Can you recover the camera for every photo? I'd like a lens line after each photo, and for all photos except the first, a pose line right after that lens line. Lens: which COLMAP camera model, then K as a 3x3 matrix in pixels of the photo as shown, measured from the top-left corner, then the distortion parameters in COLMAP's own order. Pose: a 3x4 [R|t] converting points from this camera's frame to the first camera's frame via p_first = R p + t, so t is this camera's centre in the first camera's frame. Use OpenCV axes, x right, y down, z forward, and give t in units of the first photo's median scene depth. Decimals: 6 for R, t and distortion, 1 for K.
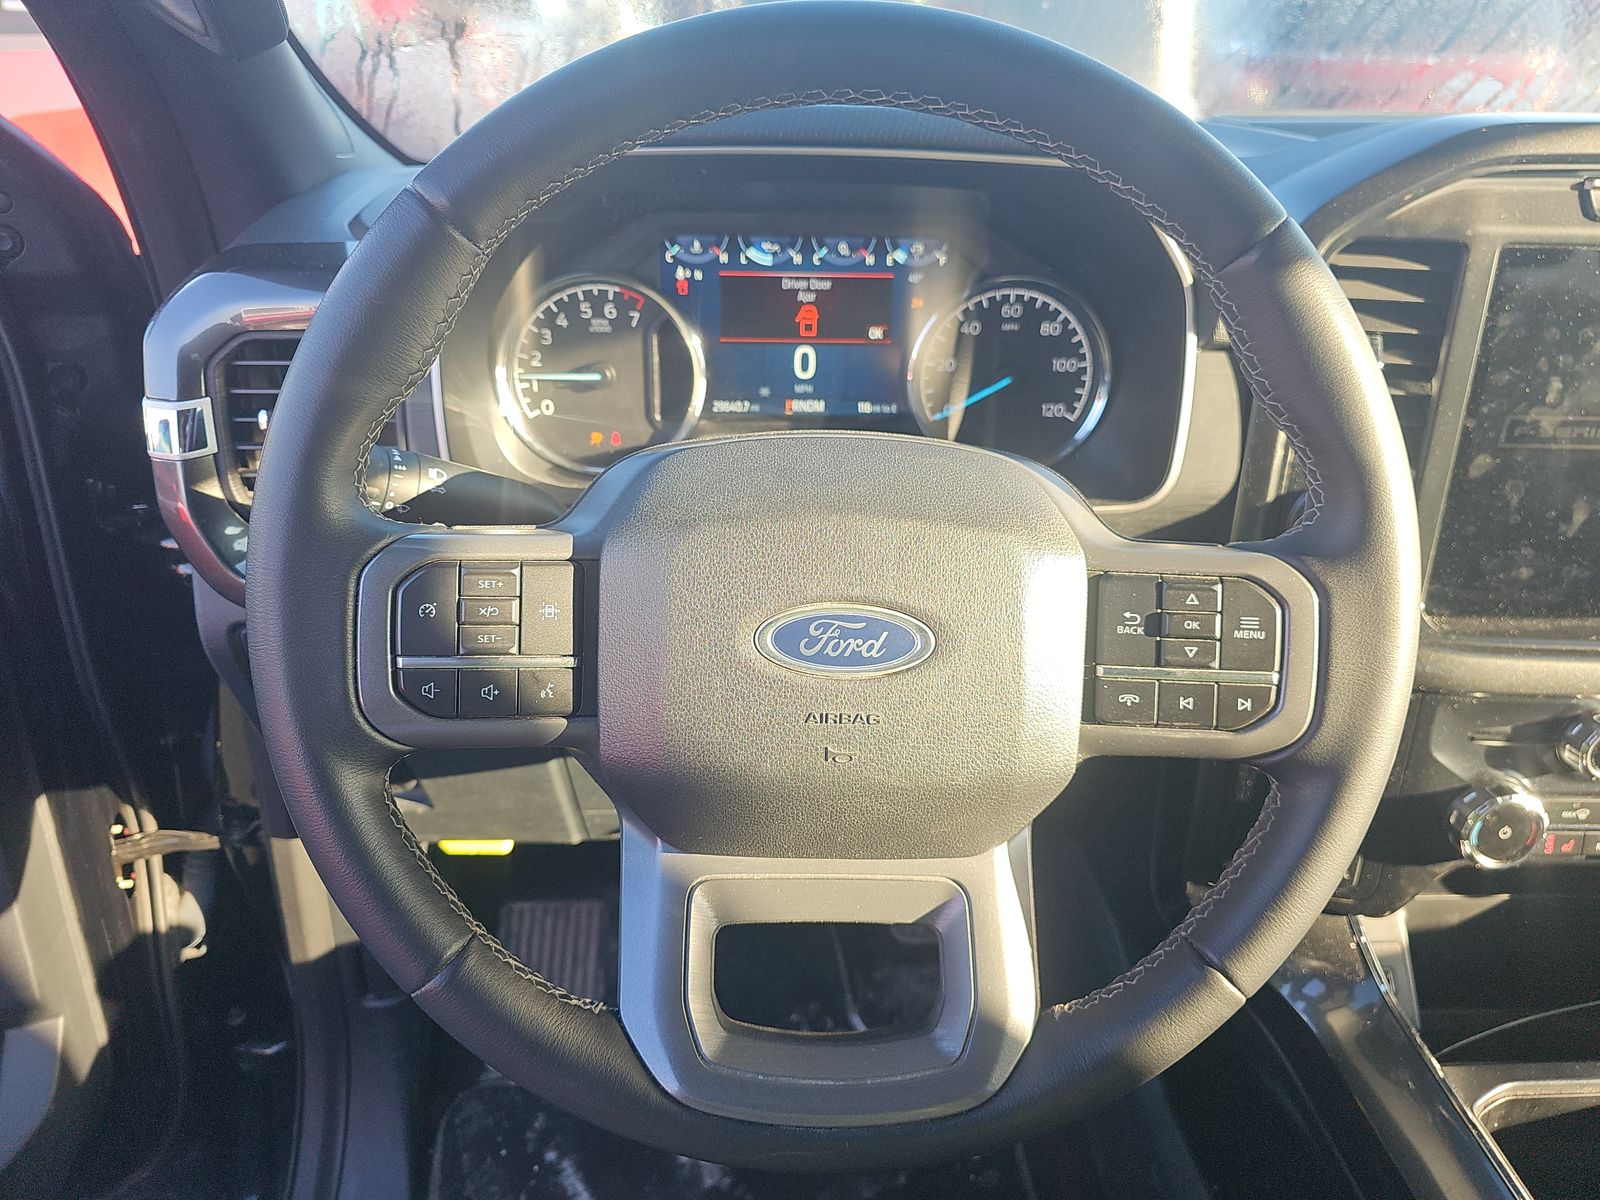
lens RADIAL K [[1064.7, 0, 801.0], [0, 1064.7, 601.4], [0, 0, 1]] dist [0.002484, -0.004518]
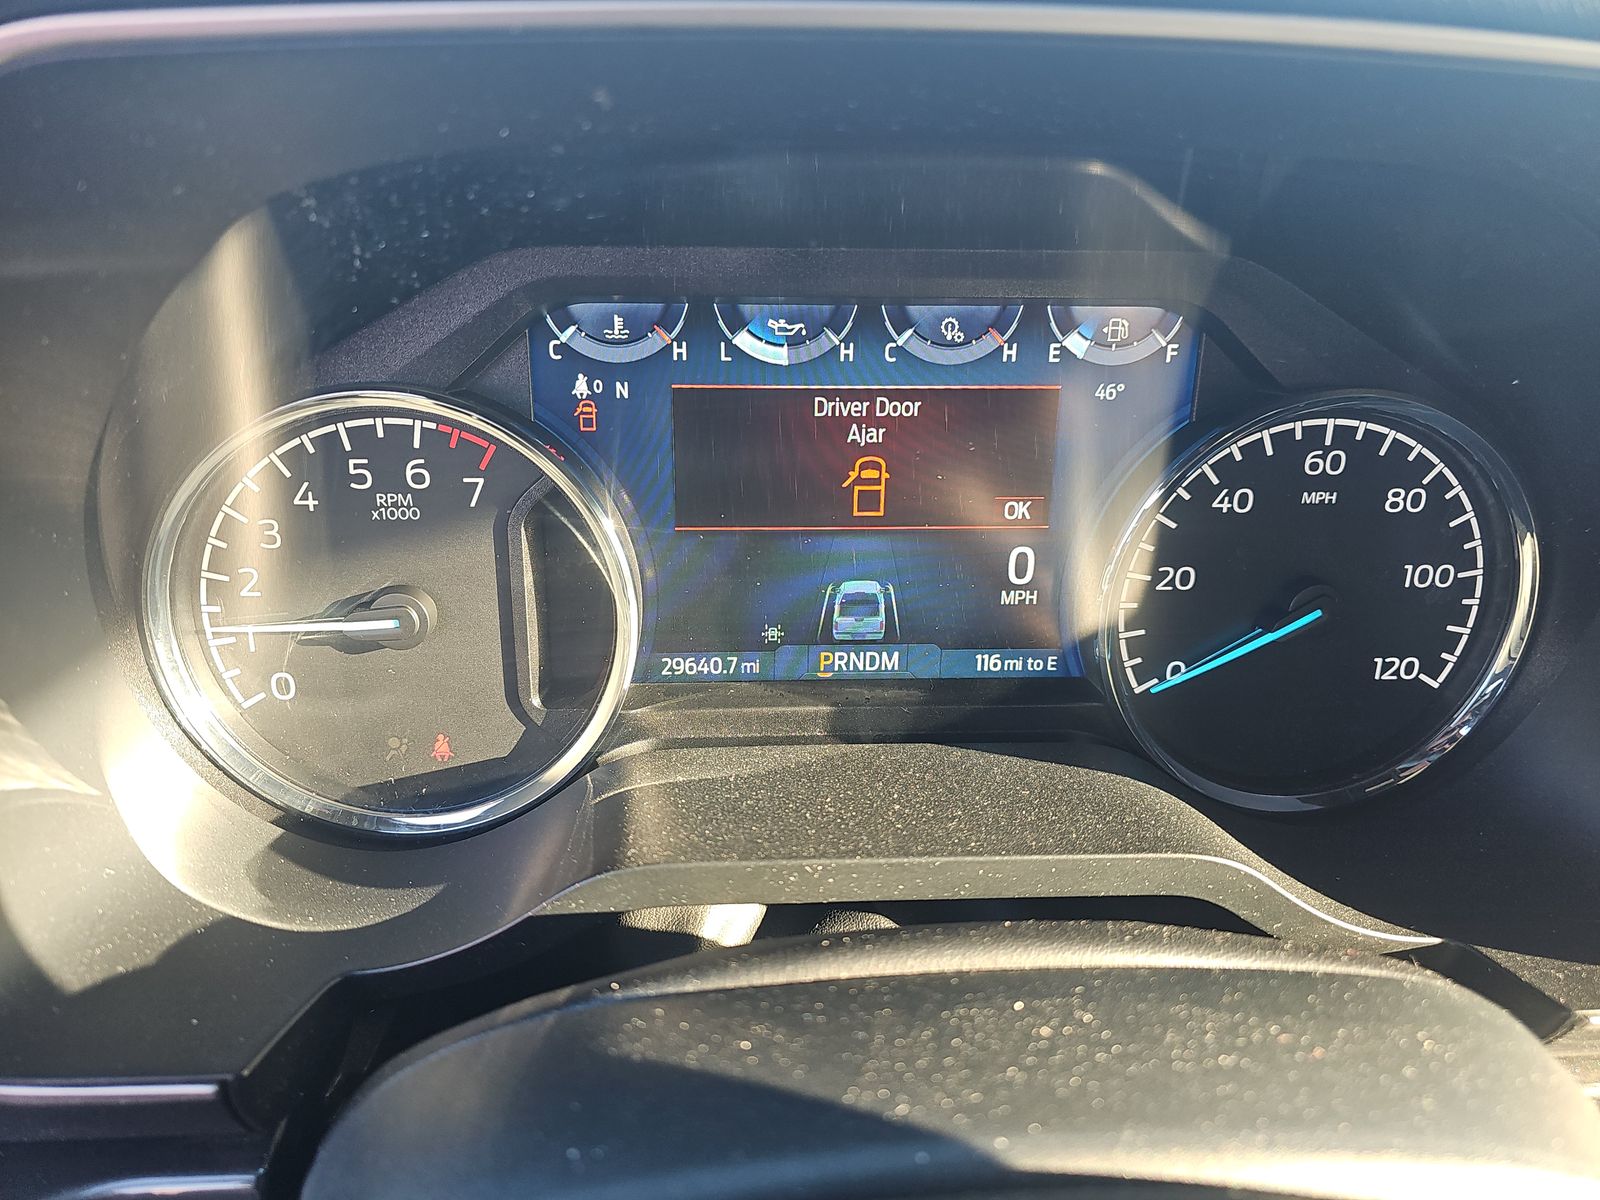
lens RADIAL K [[1064.7, 0, 799.1], [0, 1064.7, 598.3], [0, 0, 1]] dist [0.002484, -0.004518]
pose [[0.998234, -0.019536, 0.056097, -0.050057], [0.022377, 0.998474, -0.050486, -0.196850], [-0.055025, 0.051652, 0.997148, 0.562719]]
